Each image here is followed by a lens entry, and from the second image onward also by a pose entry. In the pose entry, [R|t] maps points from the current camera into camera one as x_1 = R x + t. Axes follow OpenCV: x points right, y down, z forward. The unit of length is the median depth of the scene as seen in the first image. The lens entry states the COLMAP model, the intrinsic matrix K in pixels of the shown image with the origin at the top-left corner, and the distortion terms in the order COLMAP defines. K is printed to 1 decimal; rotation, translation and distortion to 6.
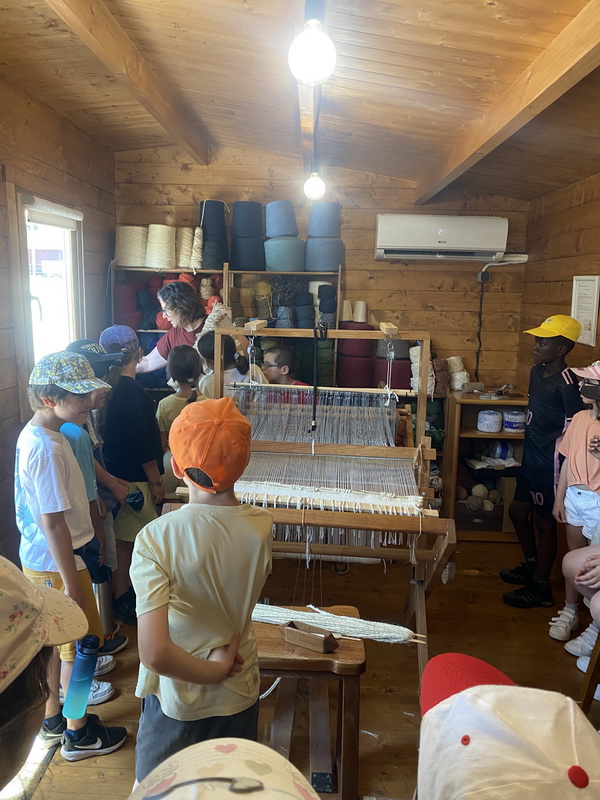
lens RADIAL K [[596.2, 0, 294.8], [0, 596.2, 400.6], [0, 0, 1]] dist [0.001169, -0.004785]
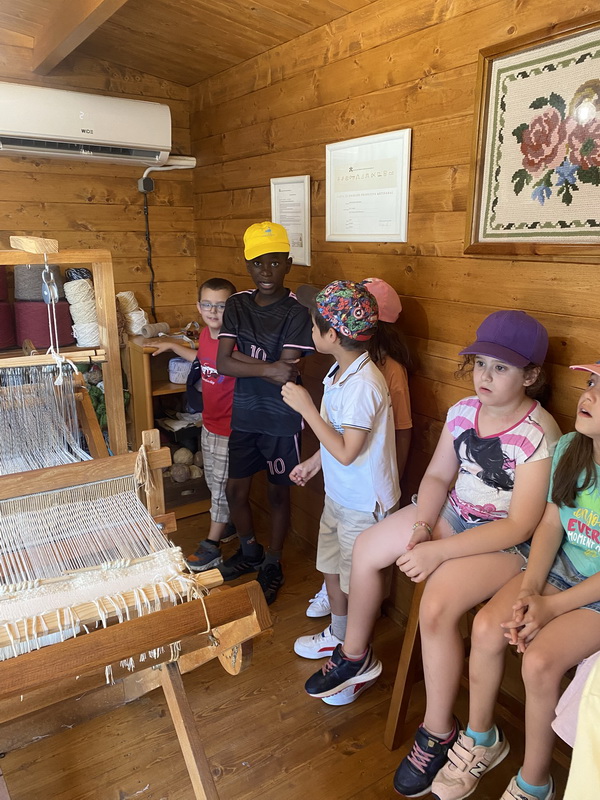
lens RADIAL K [[596.2, 0, 305.3], [0, 596.2, 395.5], [0, 0, 1]] dist [0.001169, -0.004785]
pose [[0.812748, -0.167103, 0.558137, 0.008044], [0.111540, 0.984894, 0.132448, -0.018869], [-0.571838, -0.045393, 0.819110, 0.247989]]
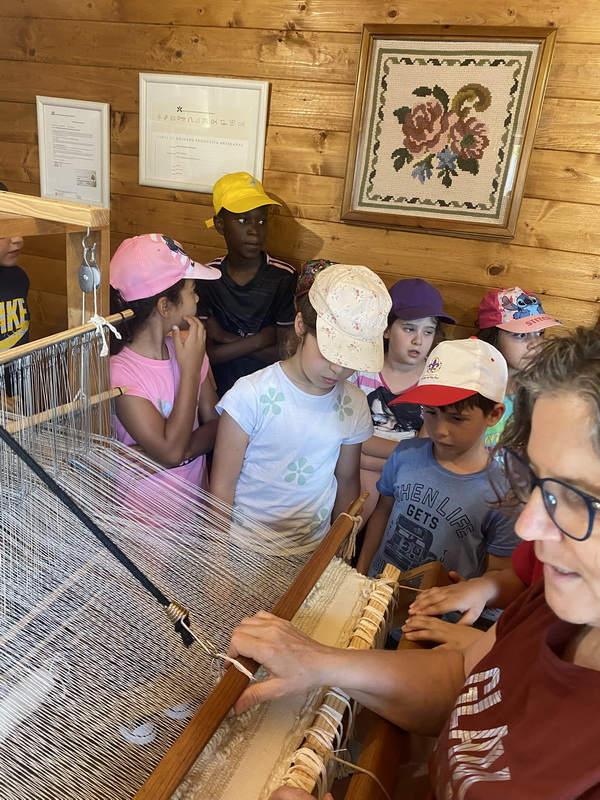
lens RADIAL K [[596.2, 0, 303.9], [0, 596.2, 394.8], [0, 0, 1]] dist [0.001169, -0.004785]
pose [[0.297807, -0.320589, 0.899185, -0.108774], [0.073332, 0.946823, 0.313286, -0.067991], [-0.951805, -0.027360, 0.305480, 0.422209]]
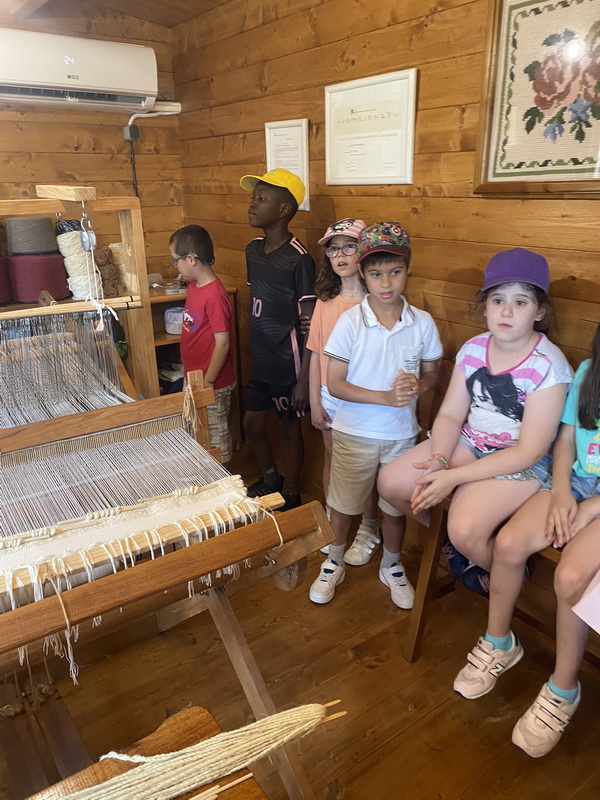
lens RADIAL K [[596.2, 0, 291.7], [0, 596.2, 392.5], [0, 0, 1]] dist [0.001169, -0.004785]
pose [[0.789140, -0.234569, 0.567658, -0.033186], [0.137534, 0.968219, 0.208894, -0.018062], [-0.598617, -0.086775, 0.796321, 0.255734]]
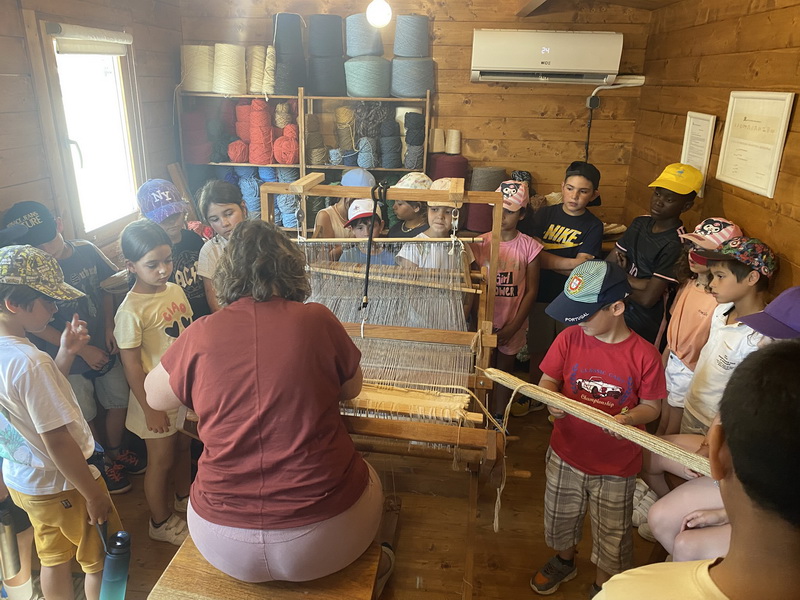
lens RADIAL K [[596.2, 0, 394.4], [0, 596.2, 297.4], [0, 0, 1]] dist [0.001169, -0.004785]
pose [[0.998902, 0.015668, -0.044149, 0.068065], [-0.008283, 0.986634, 0.162742, -0.065377], [0.046109, -0.162197, 0.985680, 0.067698]]
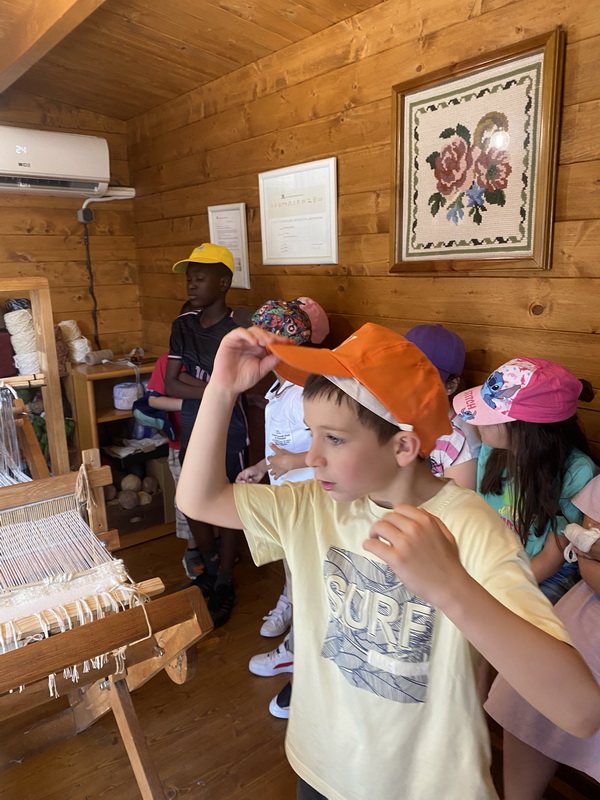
lens RADIAL K [[596.2, 0, 300.5], [0, 596.2, 389.8], [0, 0, 1]] dist [0.001169, -0.004785]
pose [[0.763459, -0.172417, 0.622417, 0.005416], [0.147277, 0.984793, 0.092150, -0.013196], [-0.628841, 0.021315, 0.777242, 0.228684]]
